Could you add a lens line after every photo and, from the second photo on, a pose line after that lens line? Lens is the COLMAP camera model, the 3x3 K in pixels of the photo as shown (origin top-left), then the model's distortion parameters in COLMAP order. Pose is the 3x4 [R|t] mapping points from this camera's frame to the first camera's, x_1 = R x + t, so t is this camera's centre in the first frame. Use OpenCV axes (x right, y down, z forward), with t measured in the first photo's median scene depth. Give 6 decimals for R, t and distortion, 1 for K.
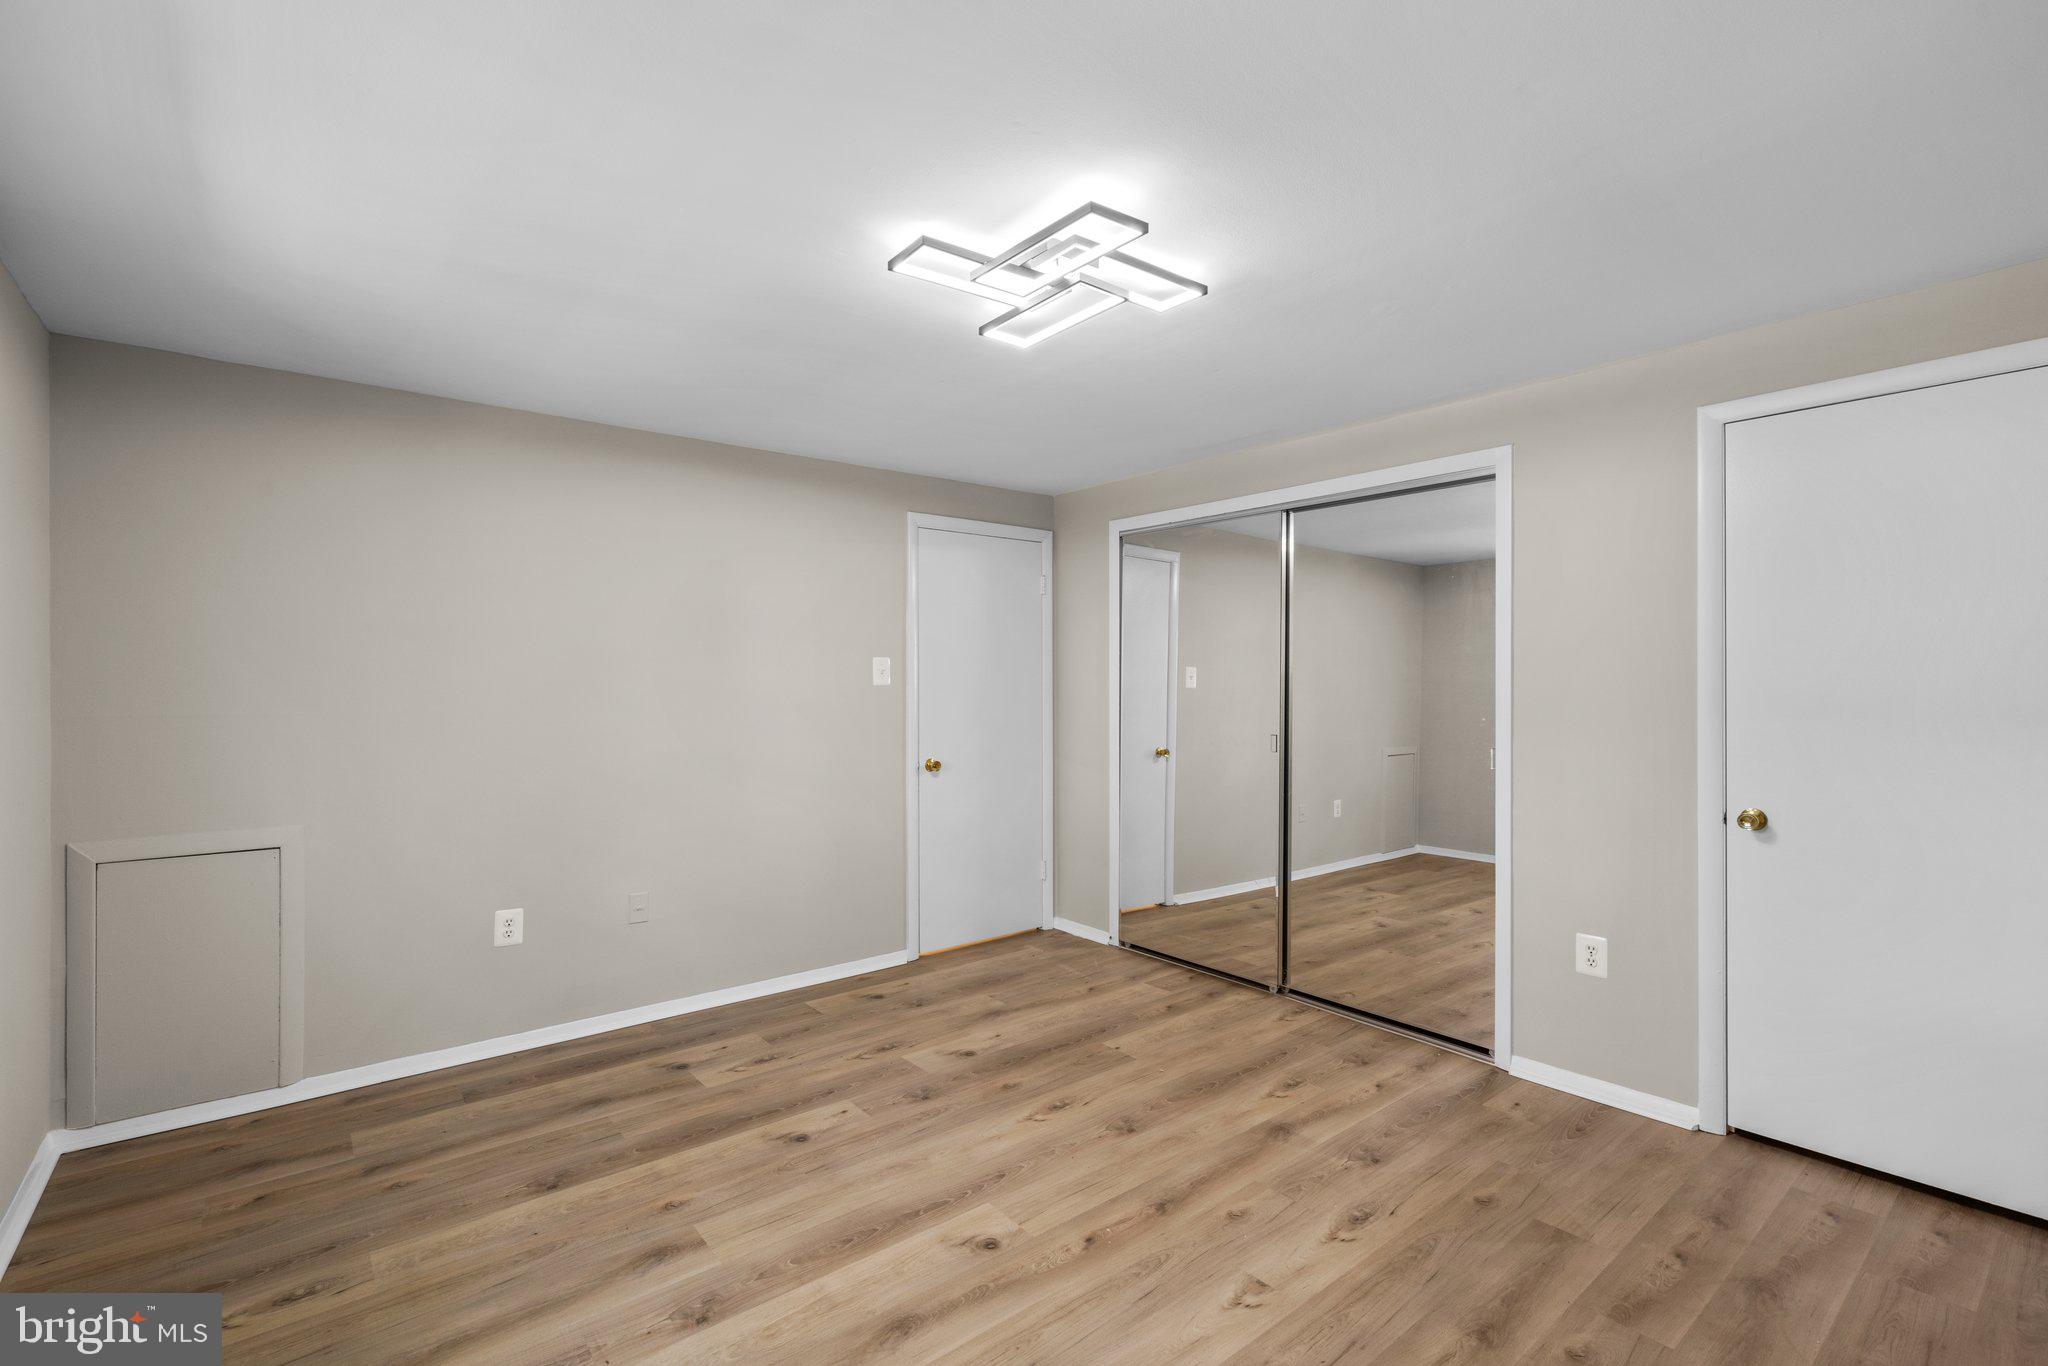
lens RADIAL K [[930.9, 0, 1018.9], [0, 930.9, 664.3], [0, 0, 1]] dist [-0.013714, 0.008535]
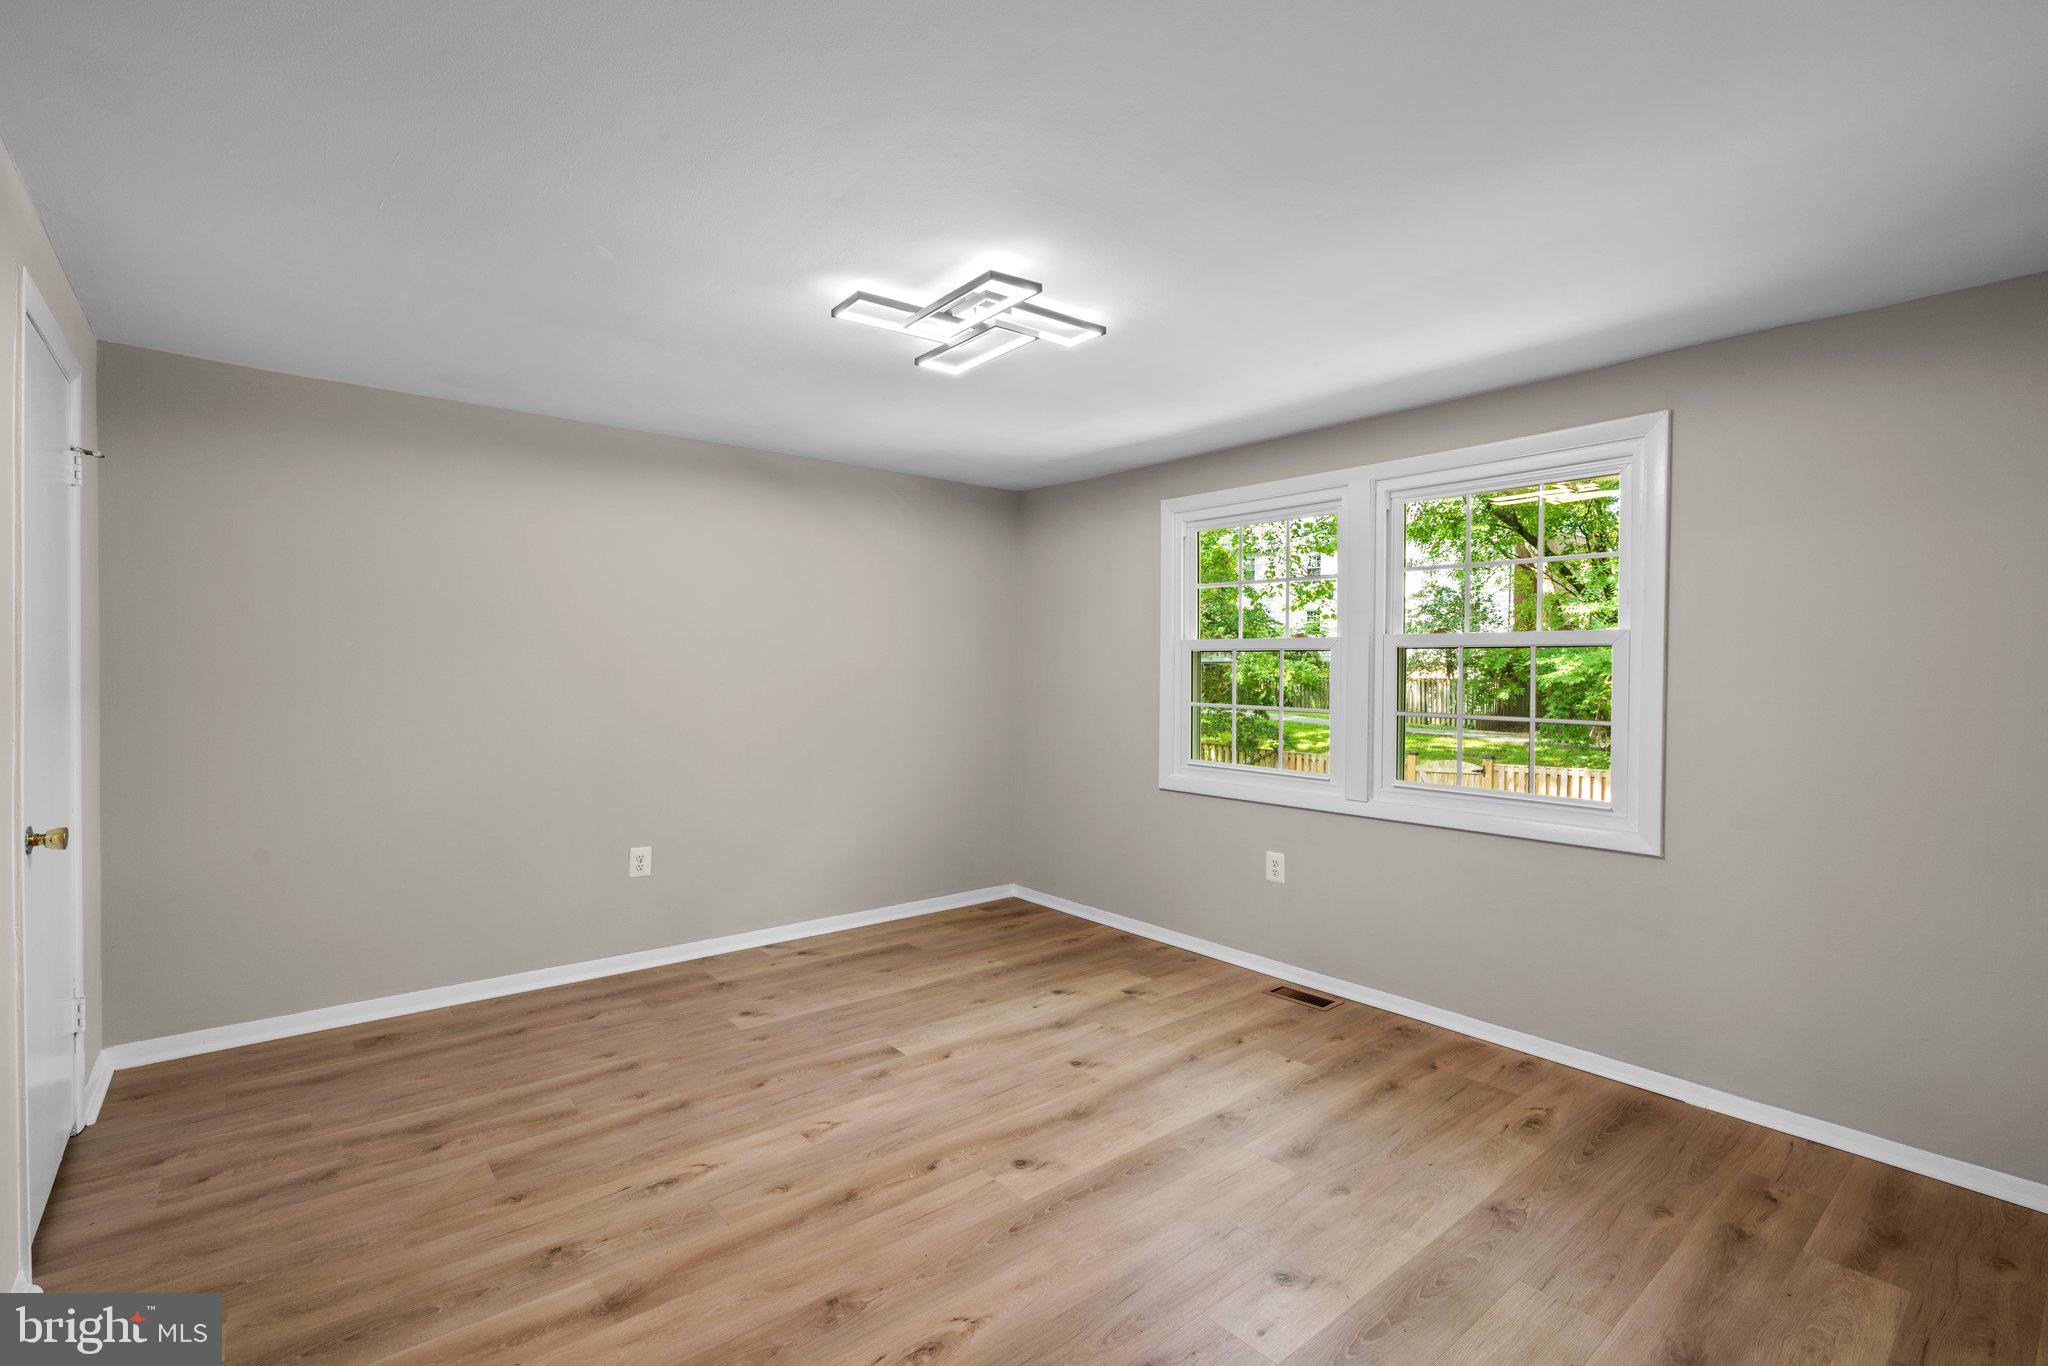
lens RADIAL K [[930.9, 0, 1018.9], [0, 930.9, 664.3], [0, 0, 1]] dist [-0.013714, 0.008535]
pose [[-0.999924, -0.006234, -0.010615, -0.012040], [-0.006023, 0.999786, -0.019800, 0.038456], [0.010736, -0.019734, -0.999748, 2.051094]]
